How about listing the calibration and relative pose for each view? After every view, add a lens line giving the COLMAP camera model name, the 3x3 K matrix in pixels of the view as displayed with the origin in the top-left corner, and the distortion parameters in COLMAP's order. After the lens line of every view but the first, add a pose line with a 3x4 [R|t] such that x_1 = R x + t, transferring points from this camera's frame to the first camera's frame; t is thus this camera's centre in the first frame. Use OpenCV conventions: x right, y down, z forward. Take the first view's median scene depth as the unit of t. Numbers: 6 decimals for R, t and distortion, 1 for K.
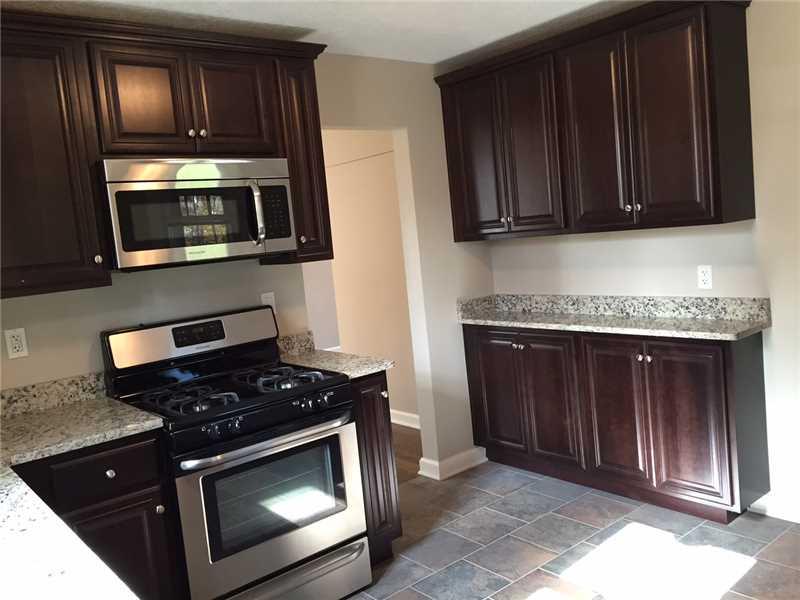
lens RADIAL K [[685.3, 0, 399.6], [0, 685.3, 297.1], [0, 0, 1]] dist [0.071673, -0.095163]
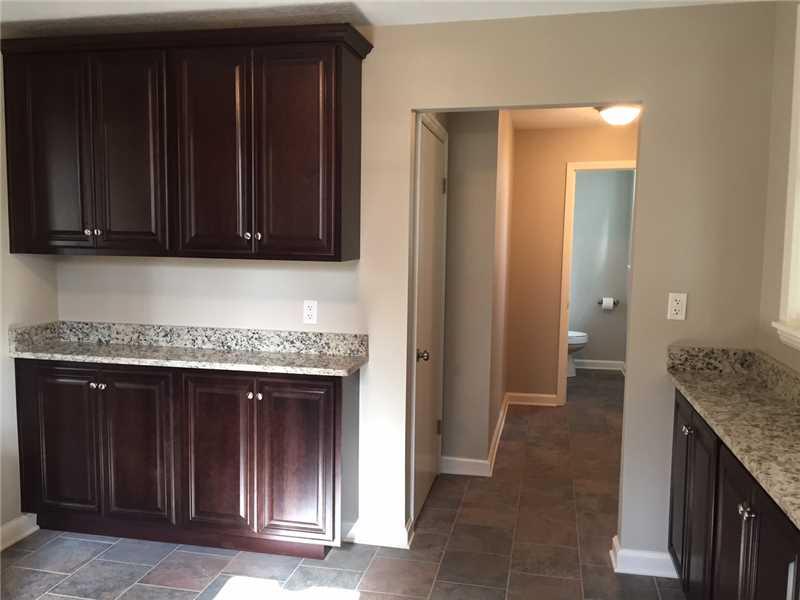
lens RADIAL K [[685.3, 0, 402.1], [0, 685.3, 298.7], [0, 0, 1]] dist [0.071673, -0.095163]
pose [[0.778932, 0.050395, 0.625081, -0.075919], [-0.029206, 0.998599, -0.044114, -0.007774], [-0.626428, 0.016105, 0.779313, 0.129368]]
